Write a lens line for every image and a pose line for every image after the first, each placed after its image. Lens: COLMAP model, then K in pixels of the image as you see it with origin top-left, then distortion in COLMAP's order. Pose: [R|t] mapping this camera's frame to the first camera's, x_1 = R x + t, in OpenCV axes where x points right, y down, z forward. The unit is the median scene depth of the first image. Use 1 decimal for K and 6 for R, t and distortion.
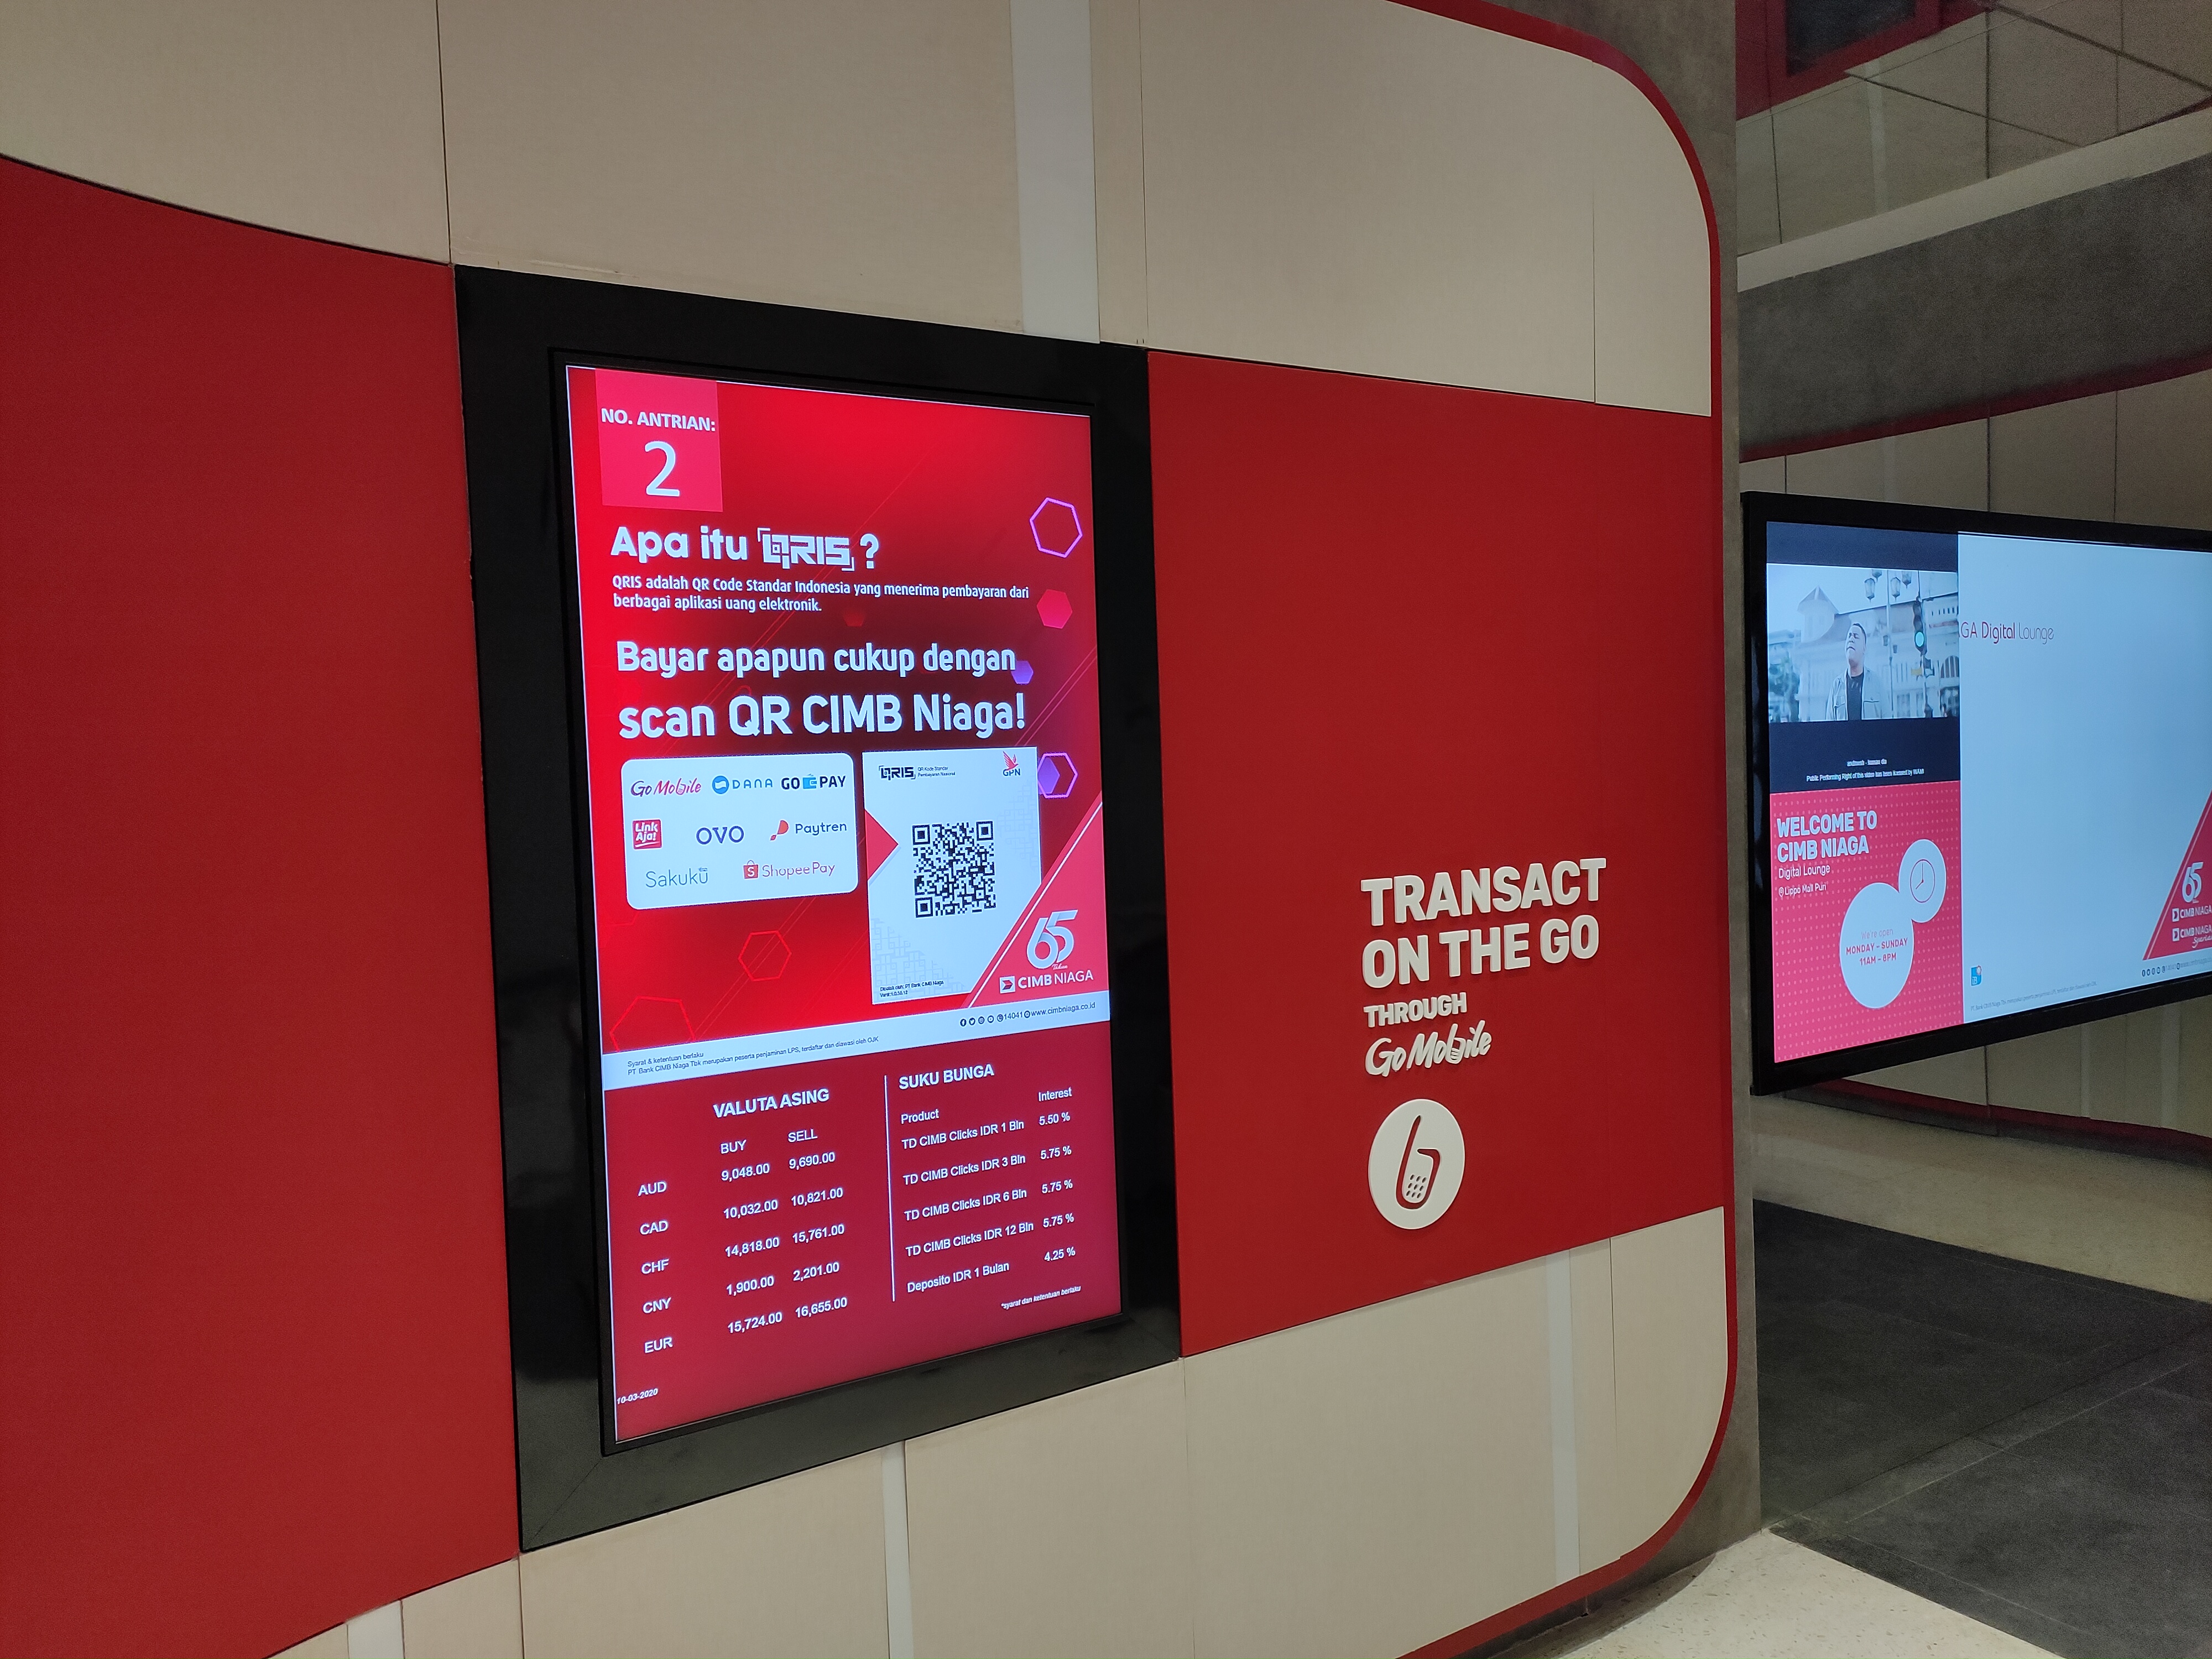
lens RADIAL K [[1670.8, 0, 1127.3], [0, 1670.8, 852.0], [0, 0, 1]] dist [0.058373, -0.059845]
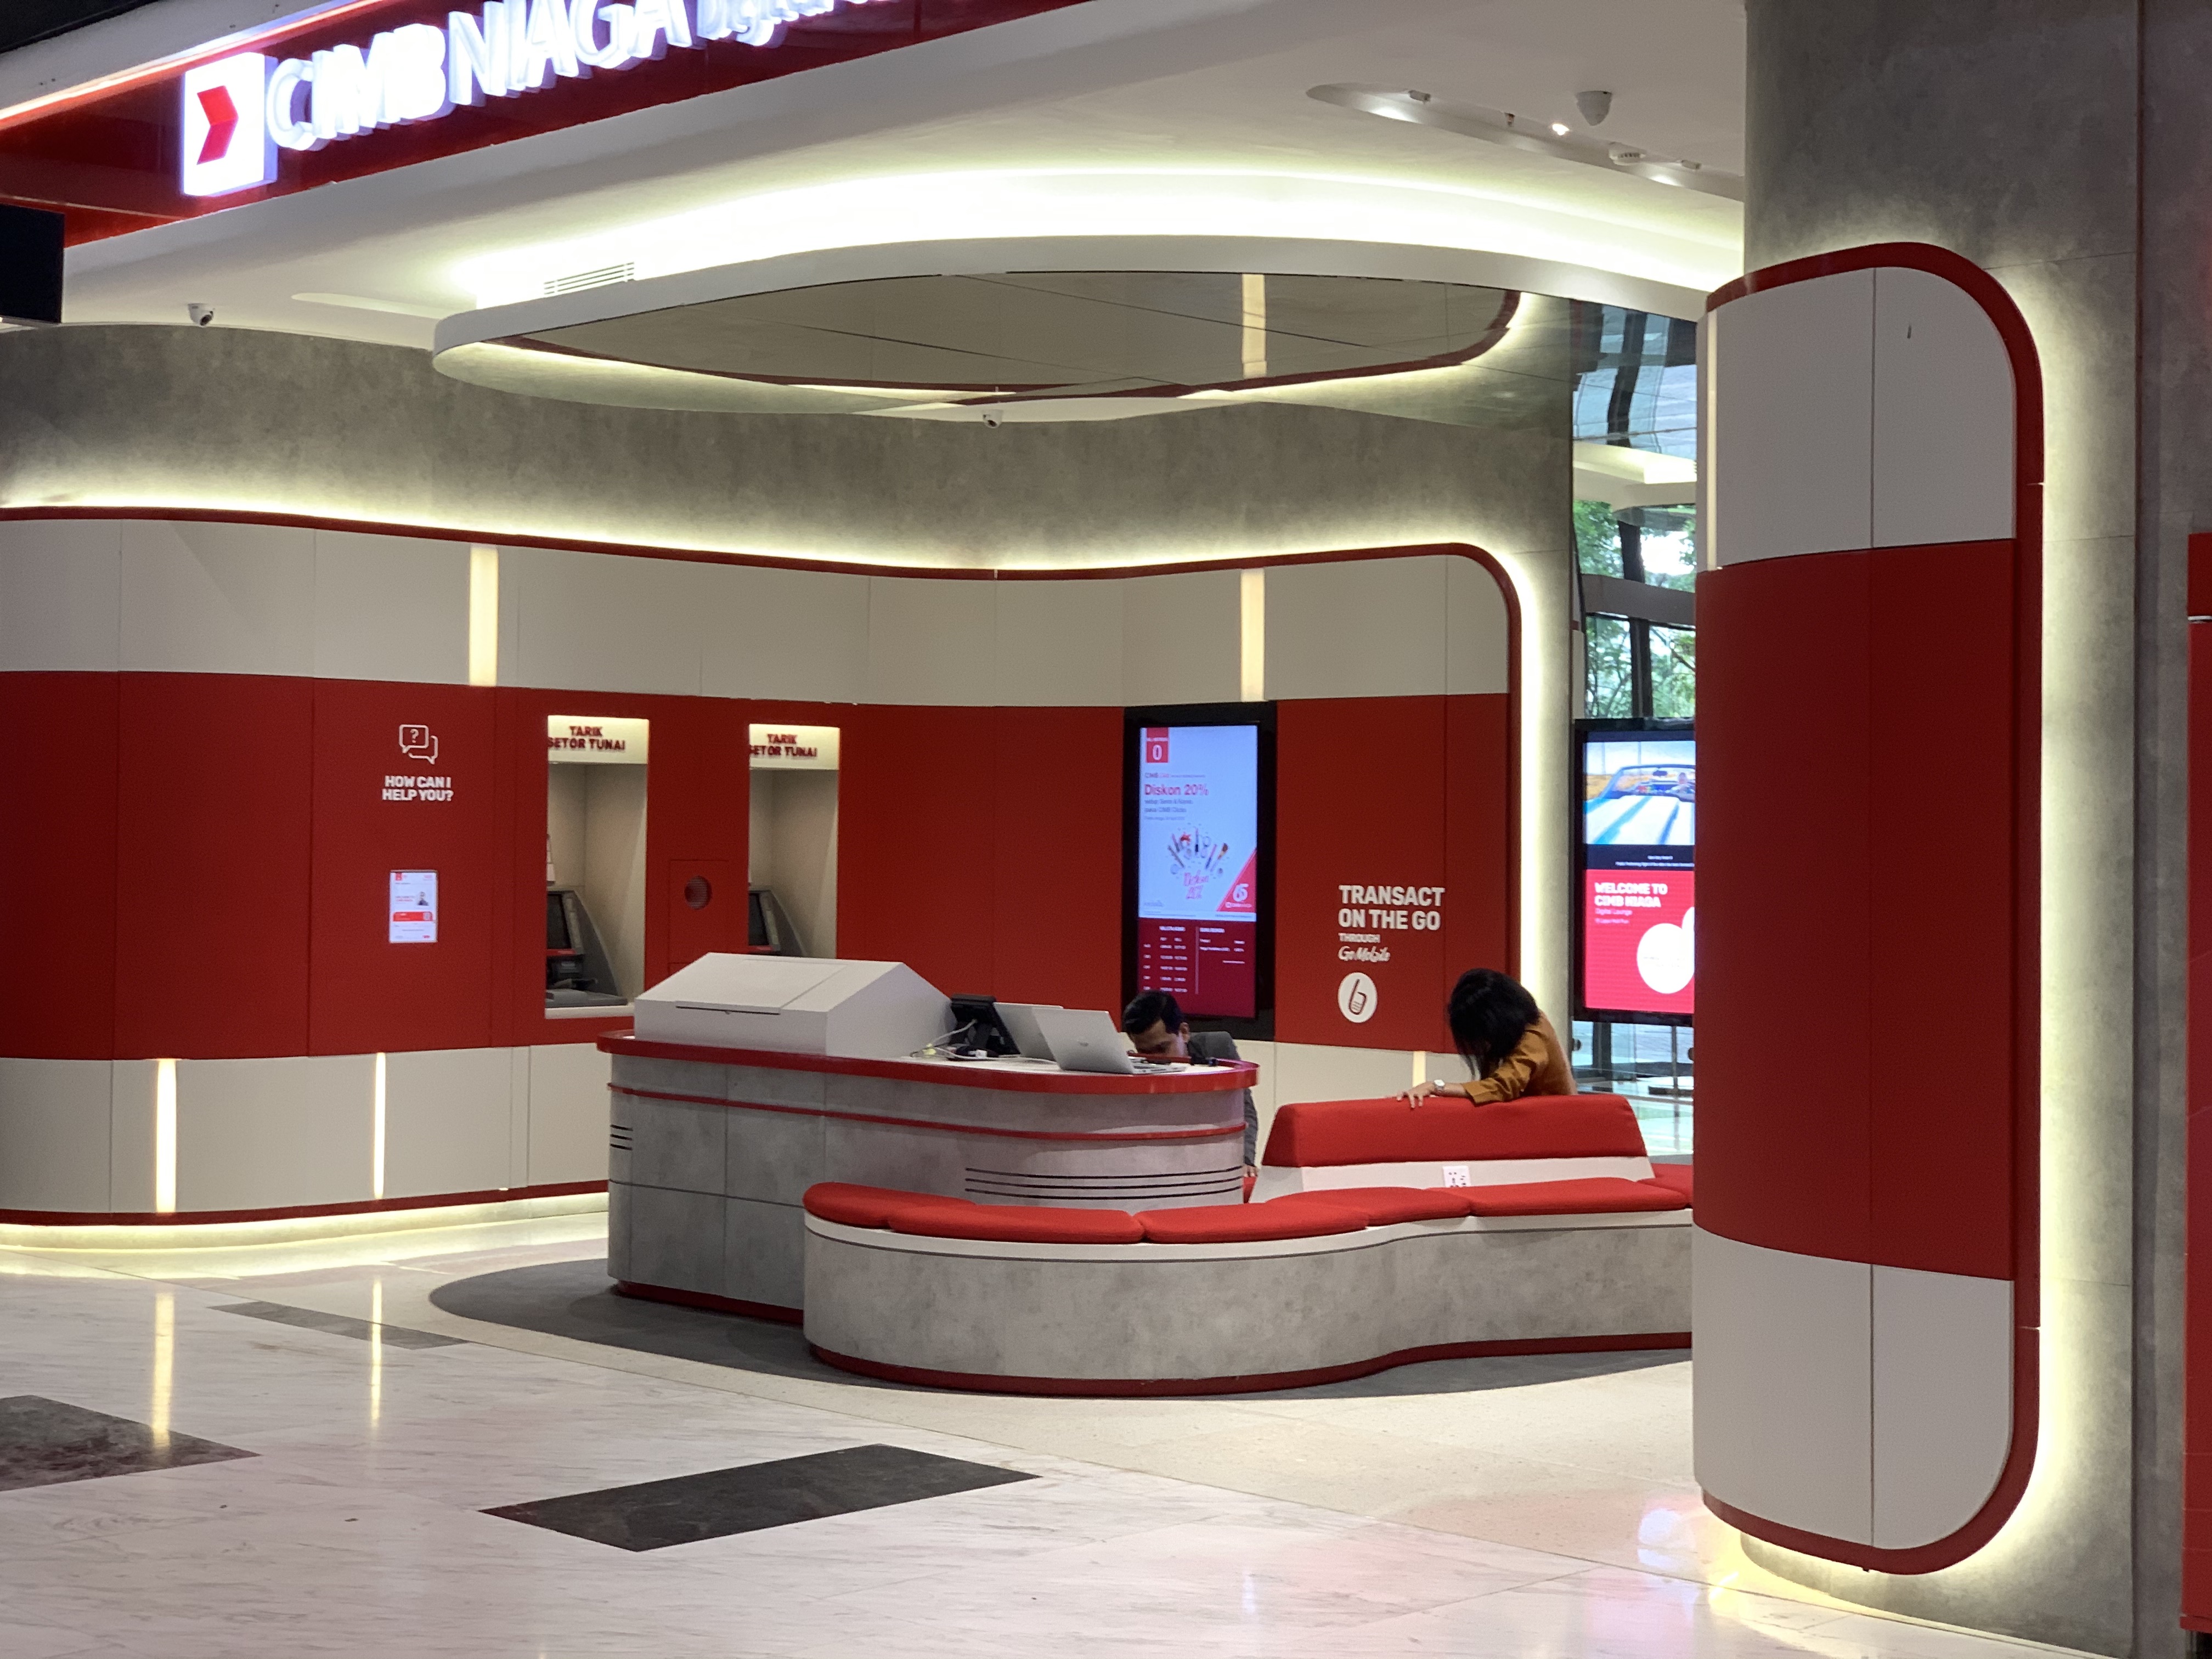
lens RADIAL K [[3400.4, 0, 1114.9], [0, 3400.4, 826.4], [0, 0, 1]] dist [0.060253, 0.000000]
pose [[0.194842, 0.045384, -0.979784, 5.108872], [-0.064154, 0.997379, 0.033442, -0.223681], [0.978734, 0.056342, 0.197243, -0.407164]]
